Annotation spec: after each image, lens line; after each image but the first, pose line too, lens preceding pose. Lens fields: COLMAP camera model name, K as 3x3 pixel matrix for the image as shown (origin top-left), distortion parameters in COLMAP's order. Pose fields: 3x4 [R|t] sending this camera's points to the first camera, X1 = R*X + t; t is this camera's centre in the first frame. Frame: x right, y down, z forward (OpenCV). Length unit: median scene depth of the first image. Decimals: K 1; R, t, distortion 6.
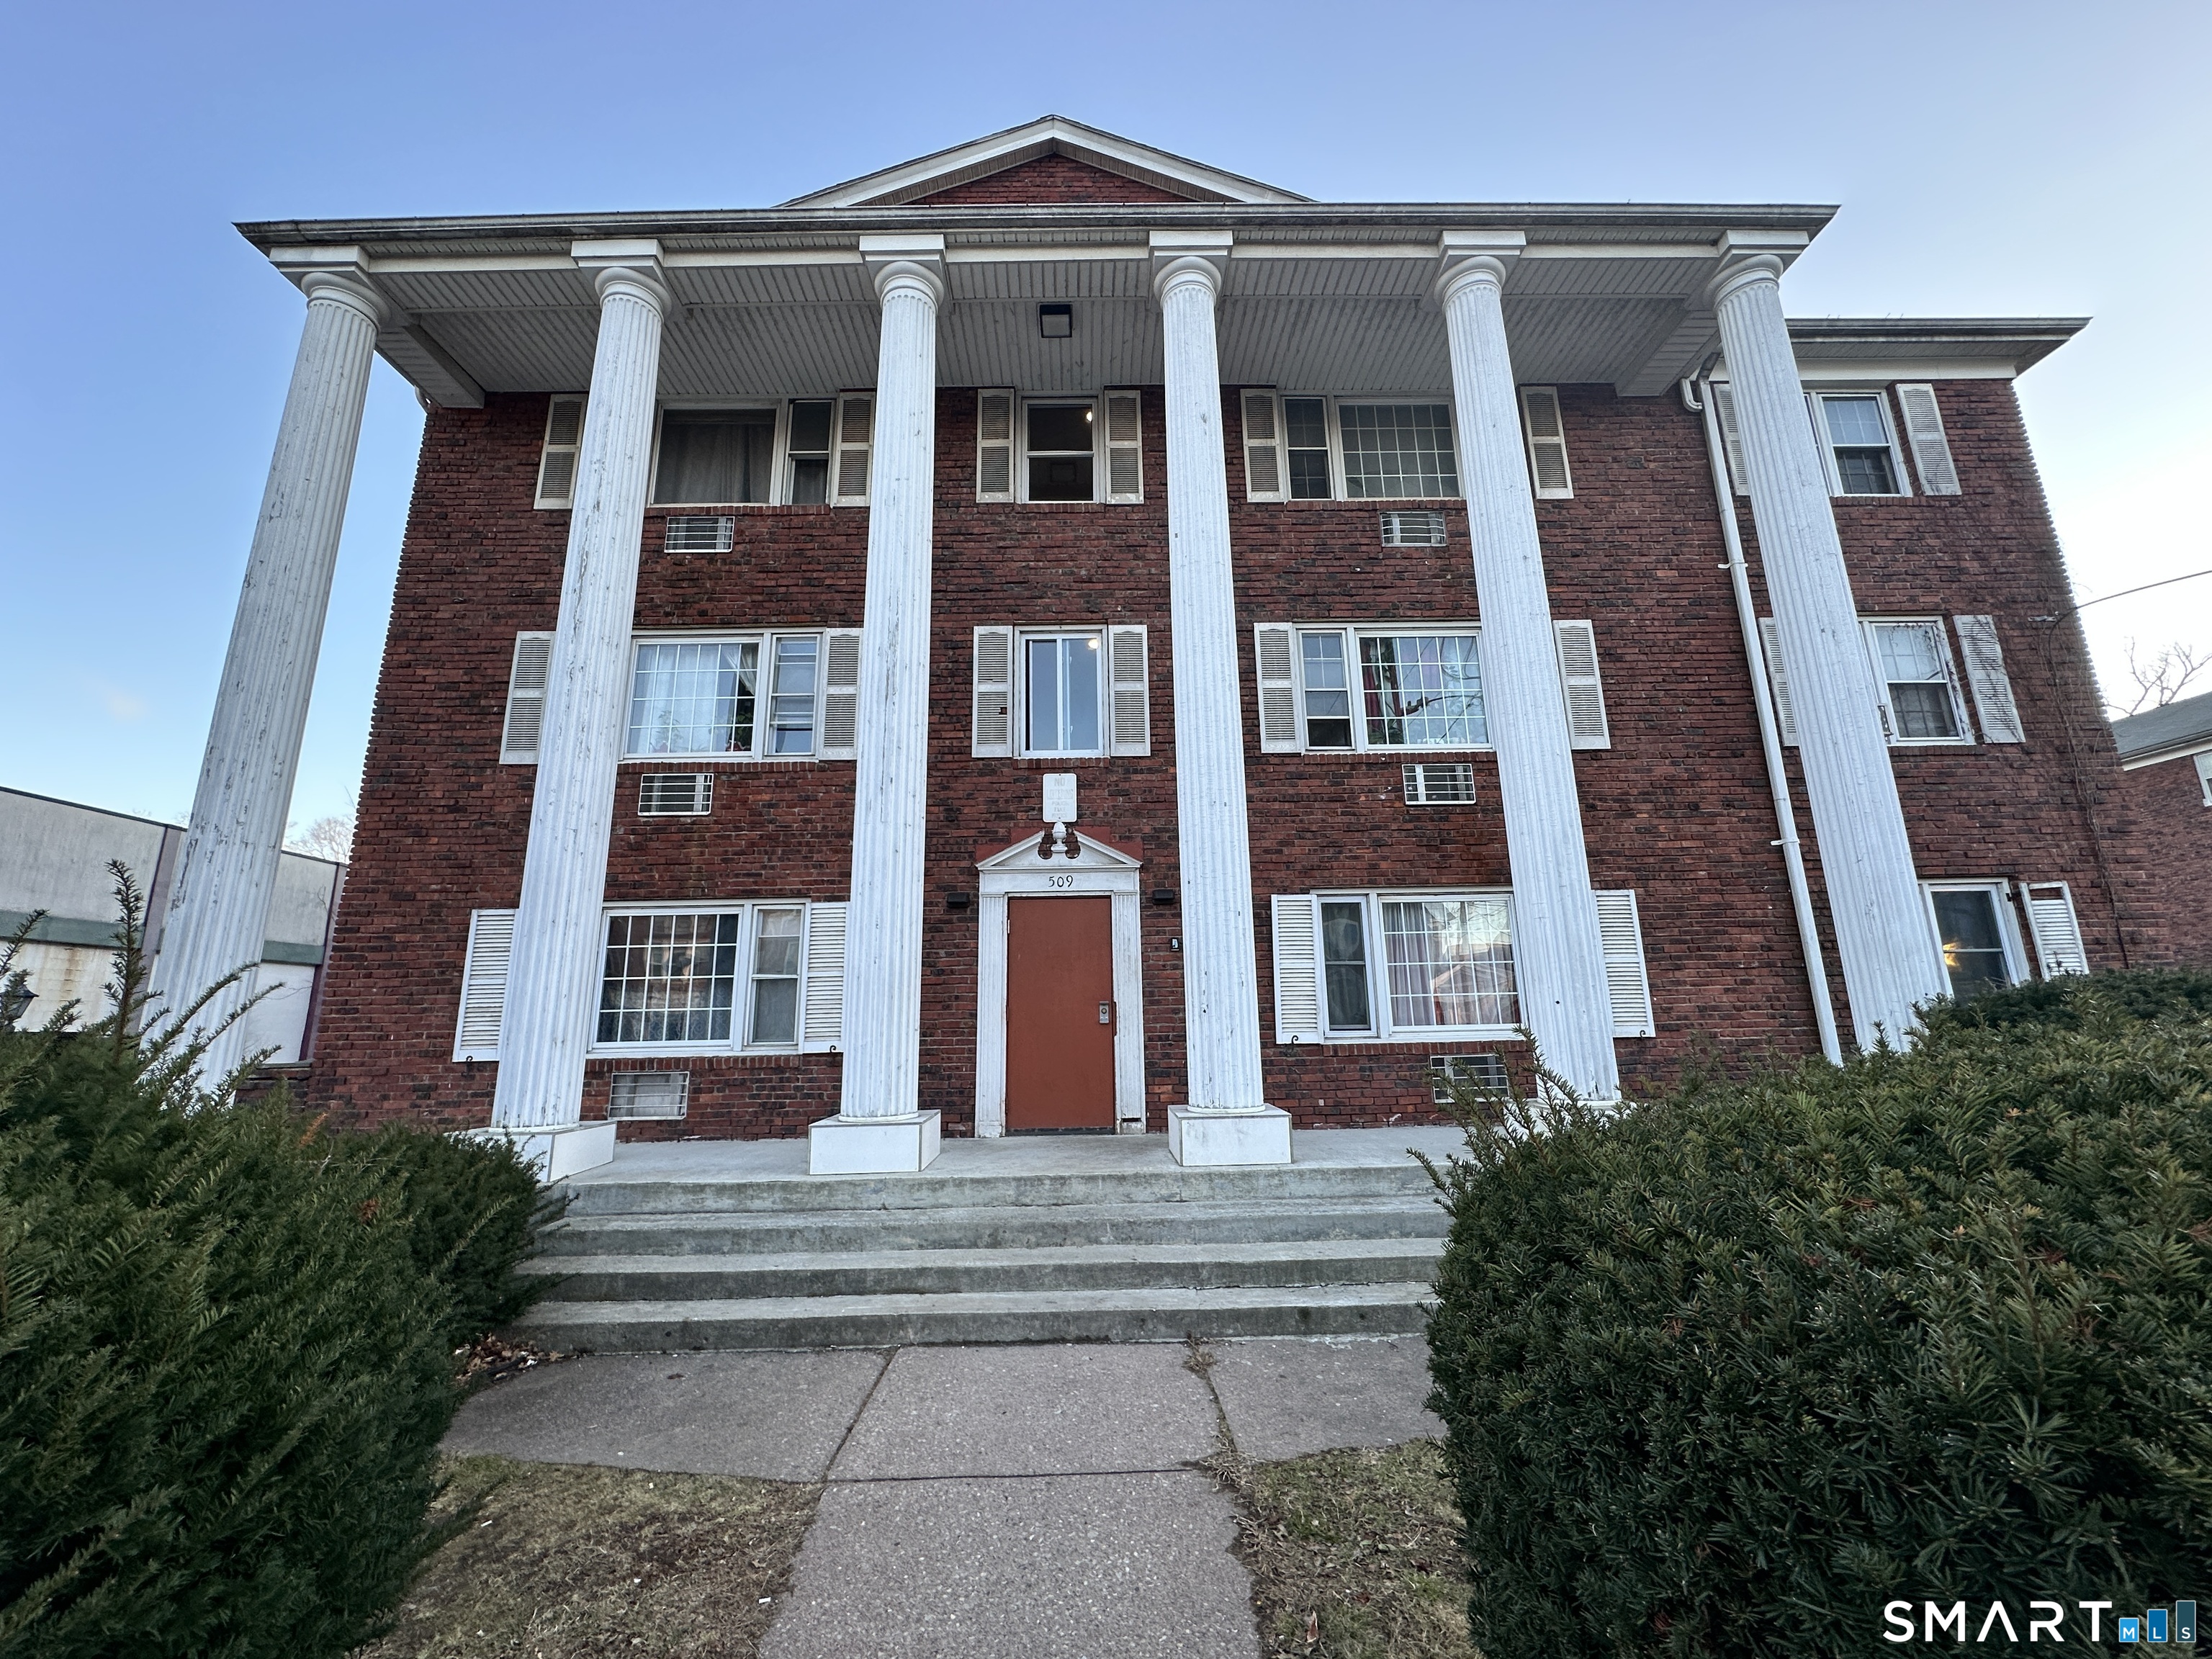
lens RADIAL K [[883.6, 0, 1106.2], [0, 883.6, 826.2], [0, 0, 1]] dist [-0.003443, -0.000107]
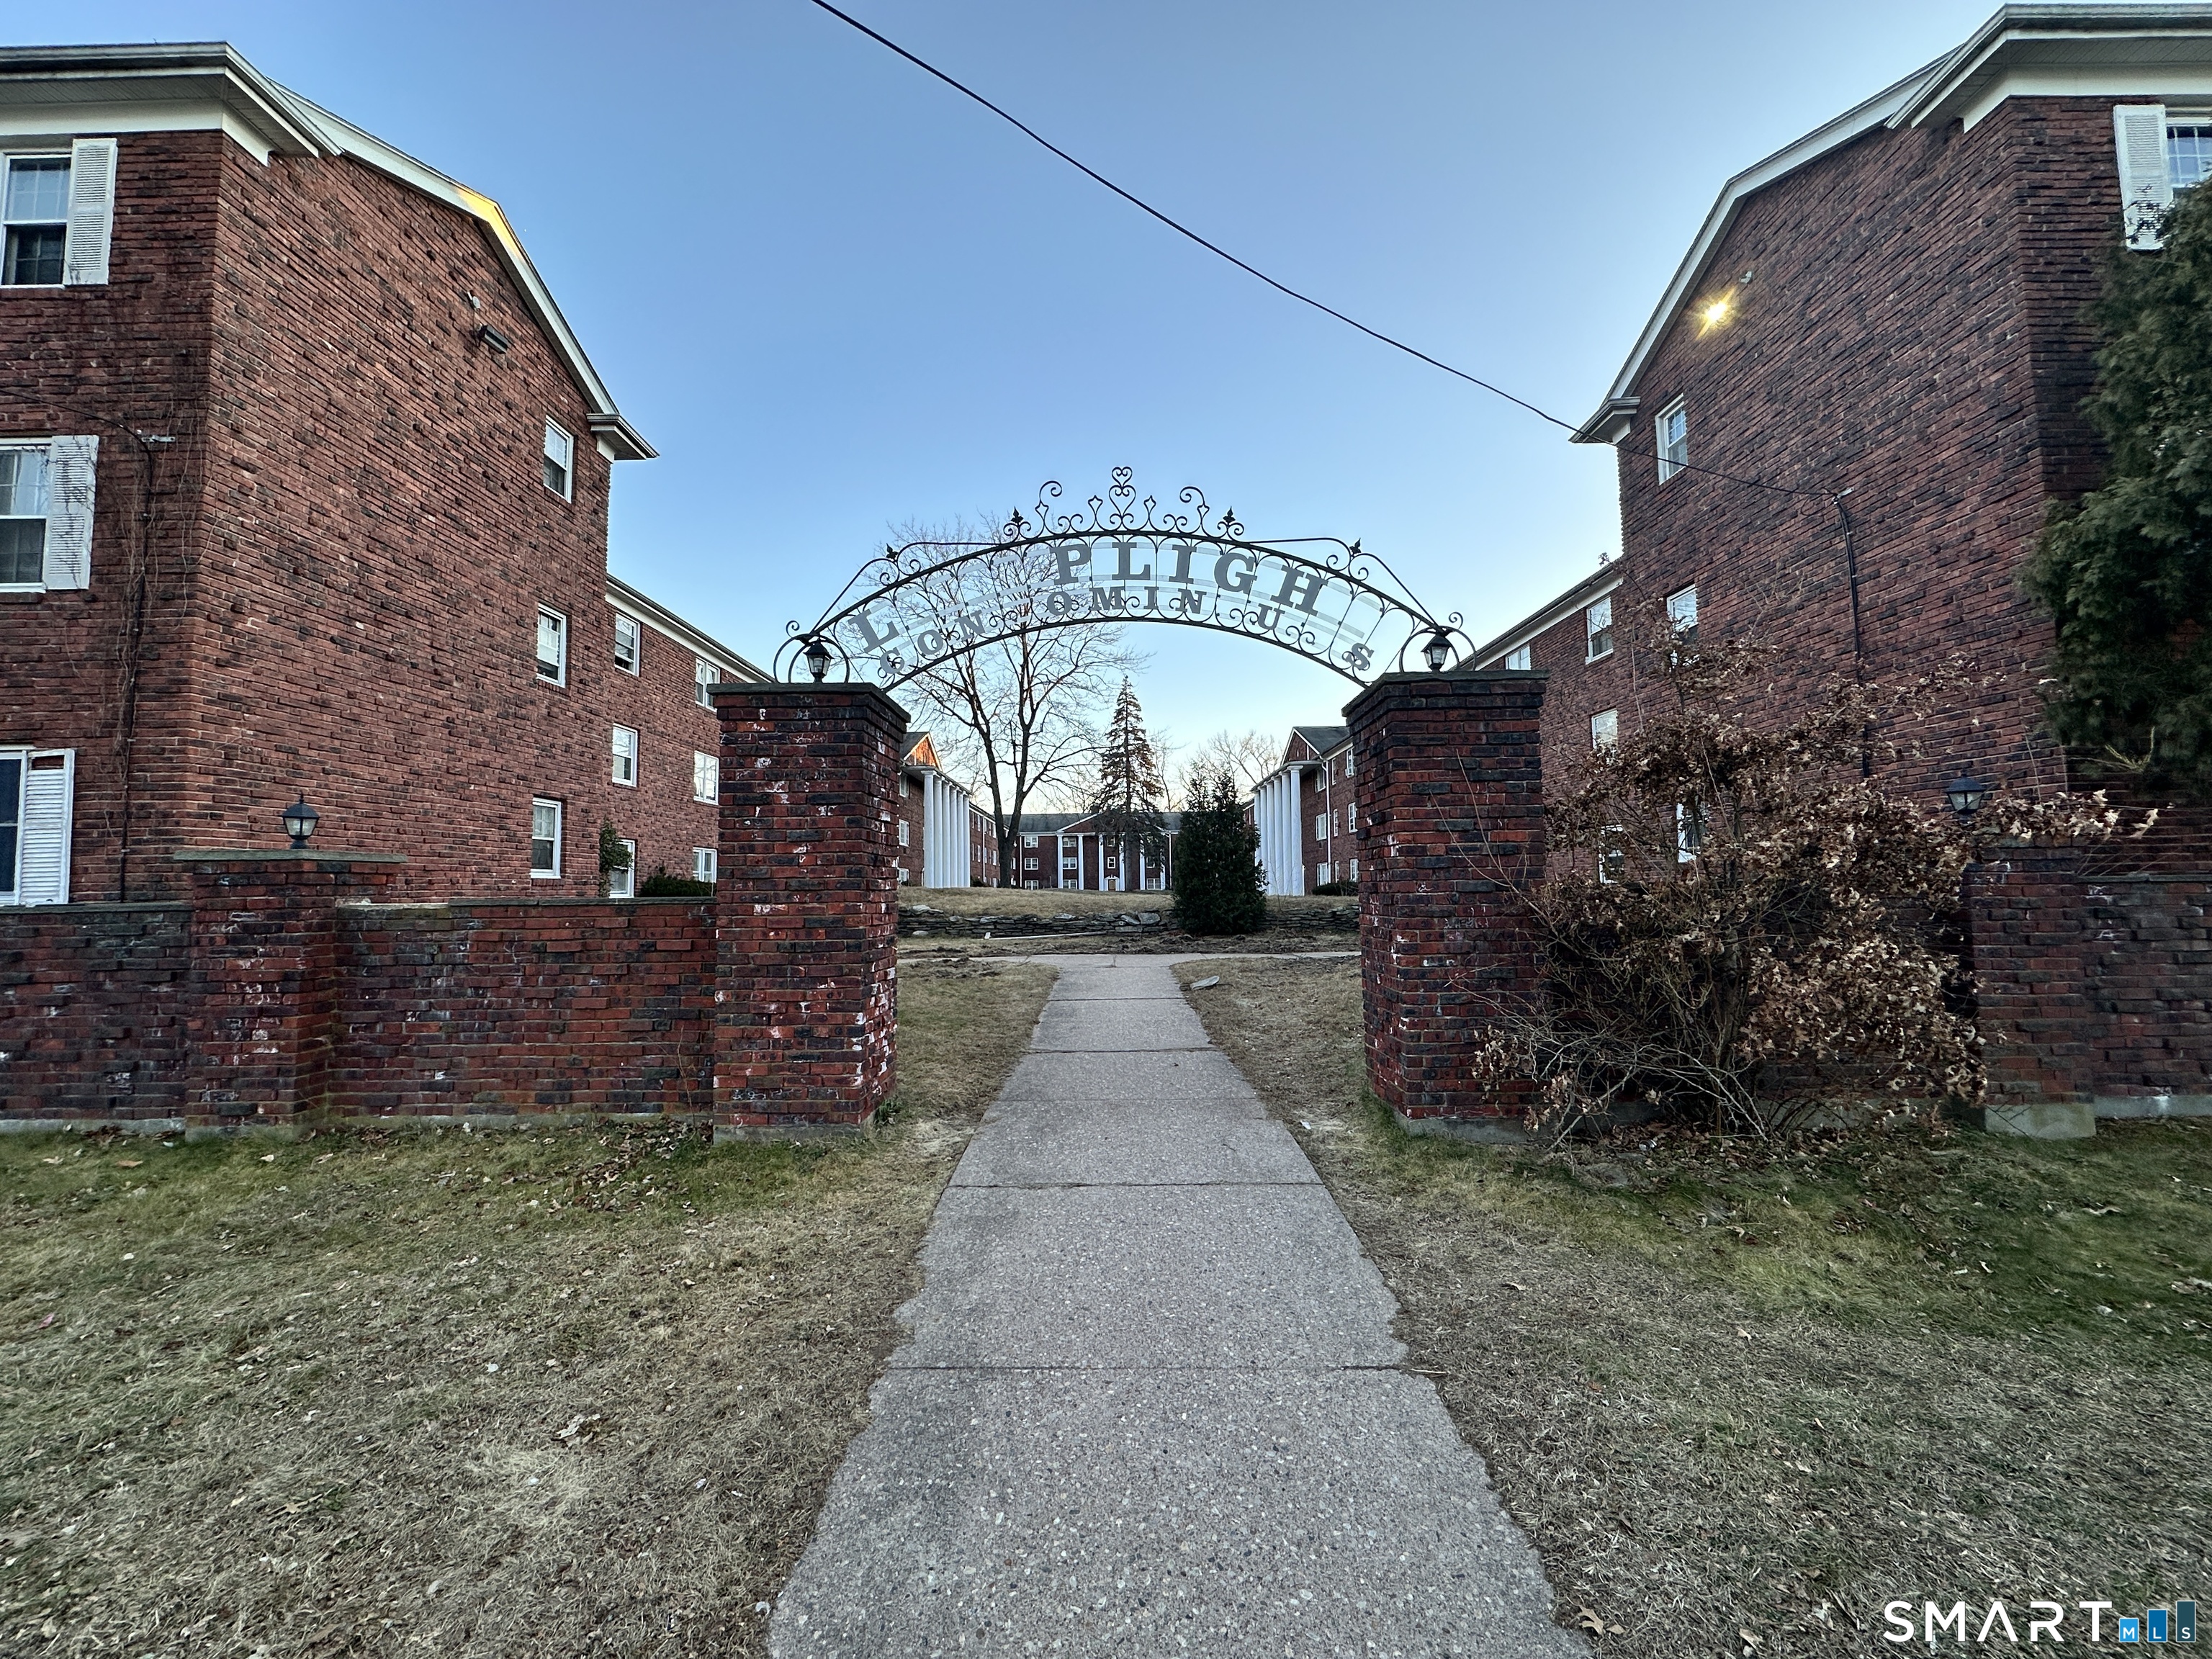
lens RADIAL K [[883.6, 0, 1106.2], [0, 883.6, 831.2], [0, 0, 1]] dist [-0.003443, -0.000107]
pose [[0.999916, 0.003107, -0.012561, 2.075886], [-0.001036, 0.986856, 0.161597, 0.000176], [0.012898, -0.161571, 0.986777, 0.113932]]
